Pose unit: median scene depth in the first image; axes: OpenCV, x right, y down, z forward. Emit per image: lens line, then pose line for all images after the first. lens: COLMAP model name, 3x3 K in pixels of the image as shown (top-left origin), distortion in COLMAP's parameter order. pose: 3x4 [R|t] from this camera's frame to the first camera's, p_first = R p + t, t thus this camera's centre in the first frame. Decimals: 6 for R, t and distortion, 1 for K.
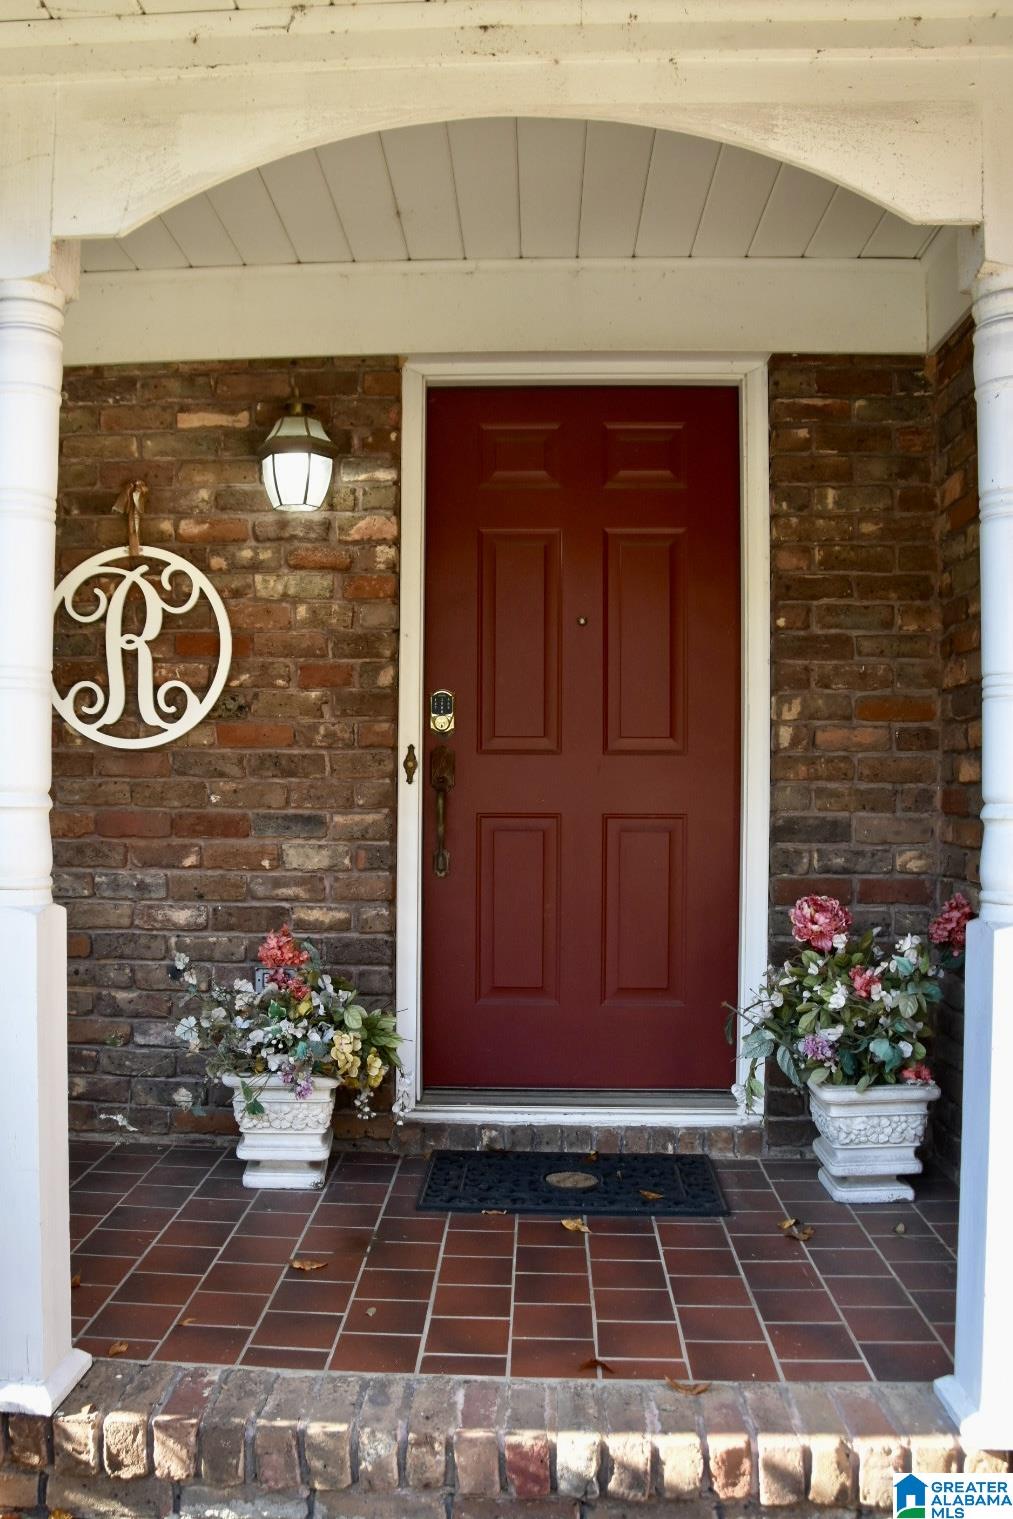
lens RADIAL K [[1278.9, 0, 506.5], [0, 1278.9, 759.5], [0, 0, 1]] dist [-0.181082, 0.115009]
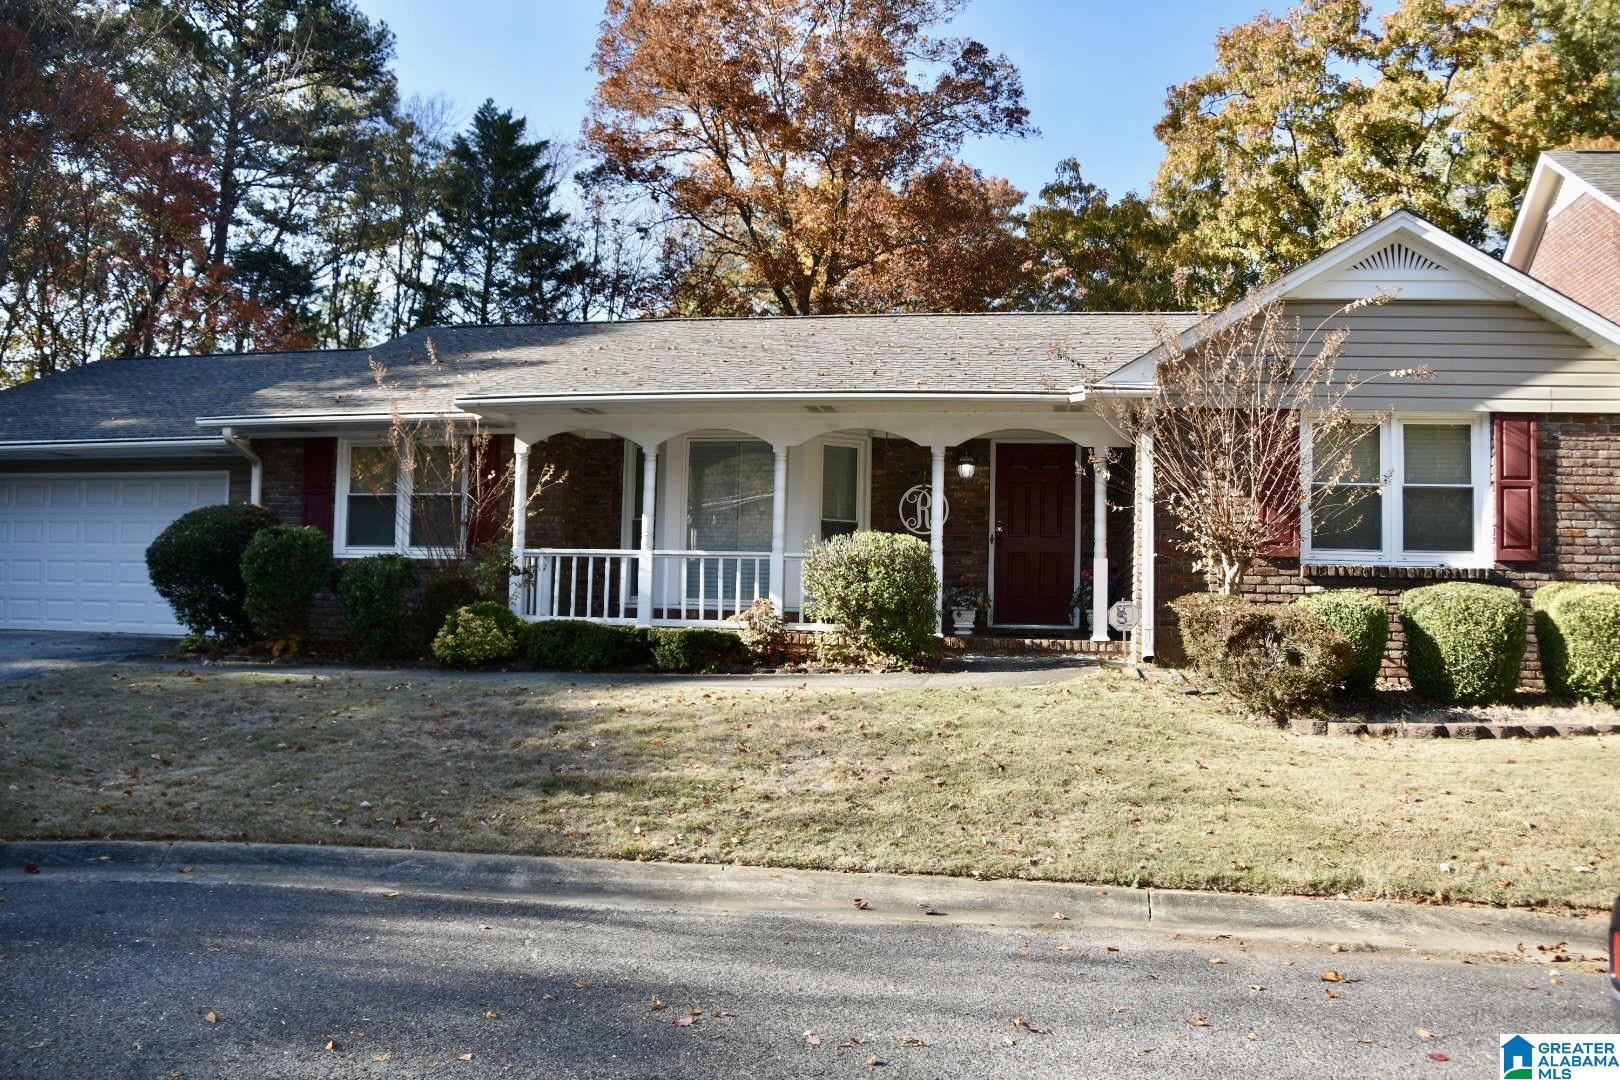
lens RADIAL K [[1266.7, 0, 810.0], [0, 1266.7, 540.0], [0, 0, 1]] dist [-0.192459, 0.136368]
pose [[0.990498, 0.013161, -0.136897, -0.099747], [-0.017162, 0.999458, -0.028085, 0.131901], [0.136453, 0.030168, 0.990187, -3.110585]]
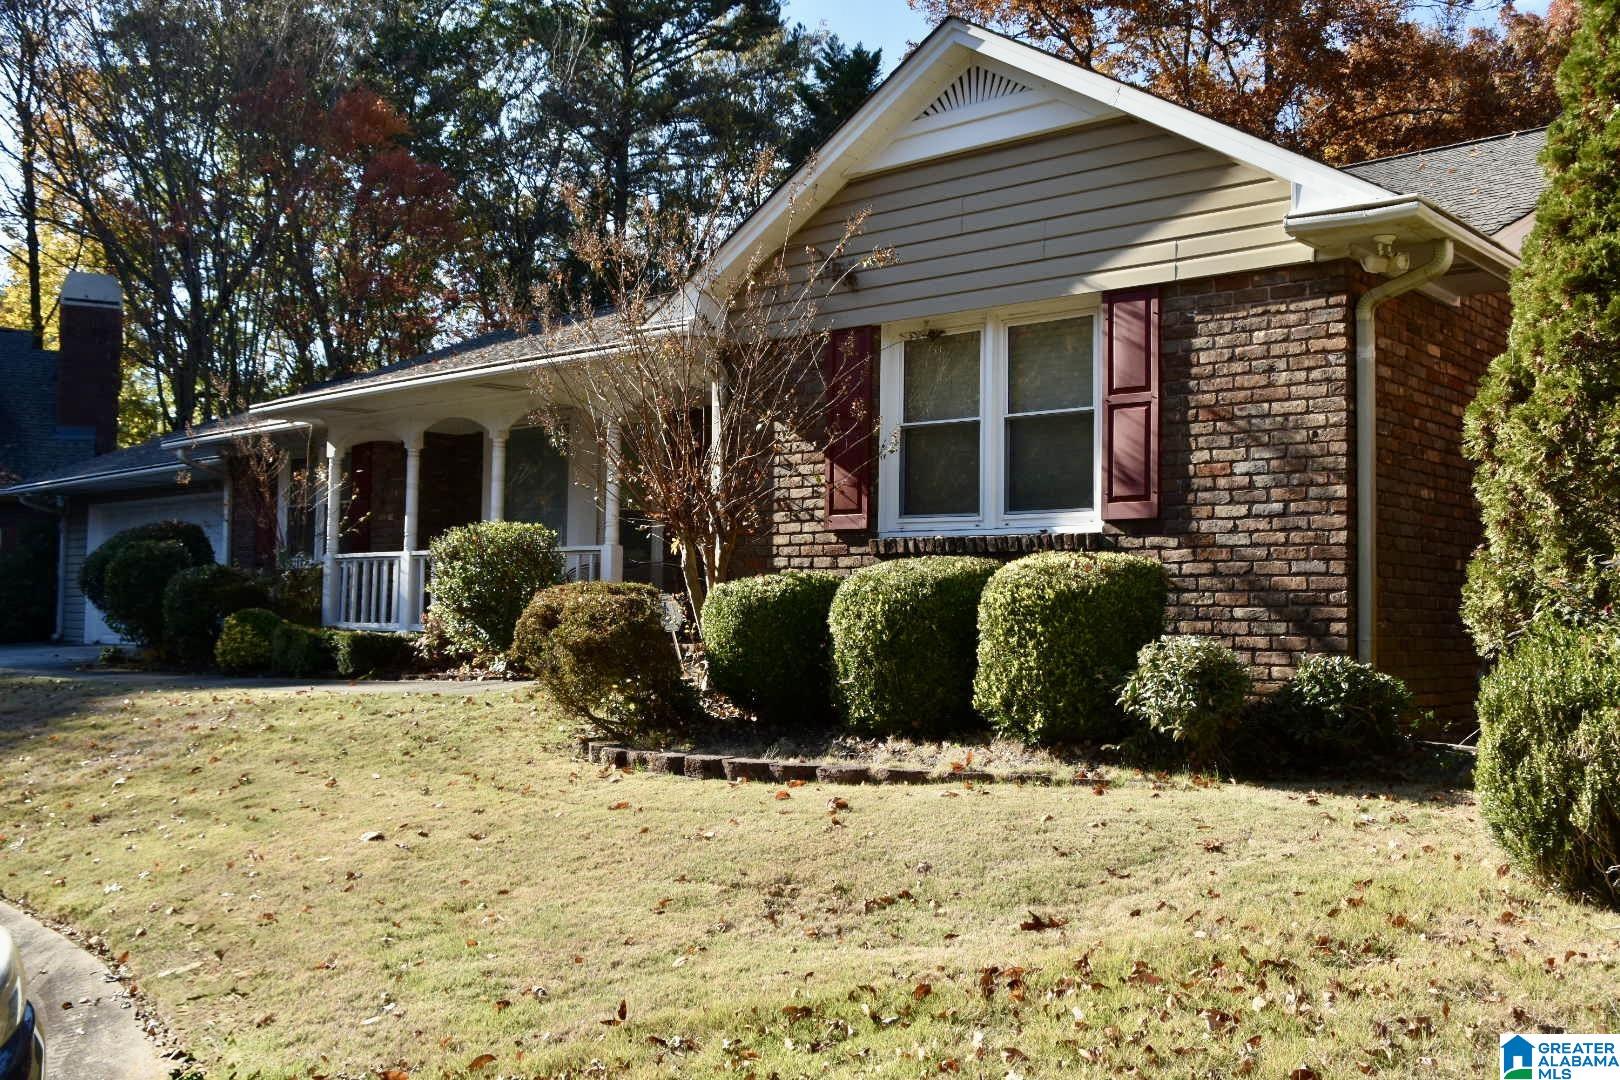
lens RADIAL K [[1537.8, 0, 810.0], [0, 1537.8, 540.0], [0, 0, 1]] dist [-0.102906, -0.000146]
pose [[0.777900, -0.024867, -0.627896, 2.528335], [0.008696, 0.999547, -0.028811, 0.169958], [0.628328, 0.016952, 0.777764, -2.047100]]
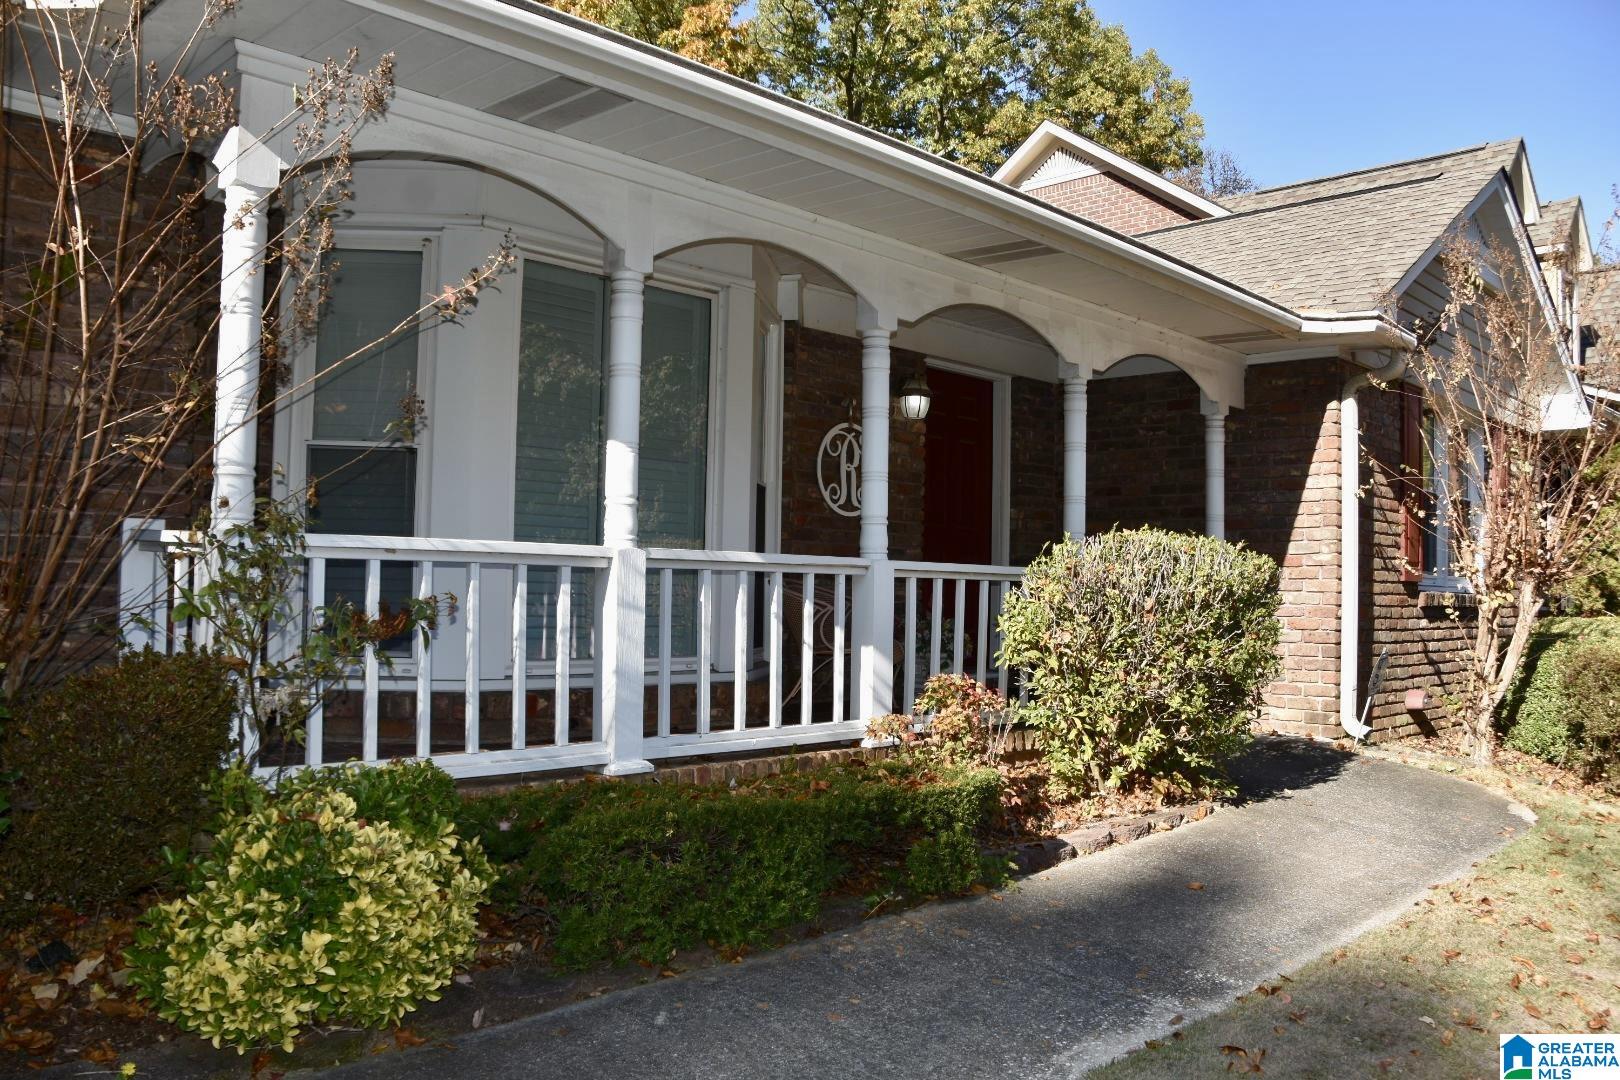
lens RADIAL K [[1266.7, 0, 810.0], [0, 1266.7, 540.0], [0, 0, 1]] dist [-0.192459, 0.136368]
pose [[0.672340, 0.037119, 0.739311, -1.947833], [-0.024791, 0.999311, -0.027628, 0.093171], [-0.739827, 0.000248, 0.672797, -0.414184]]
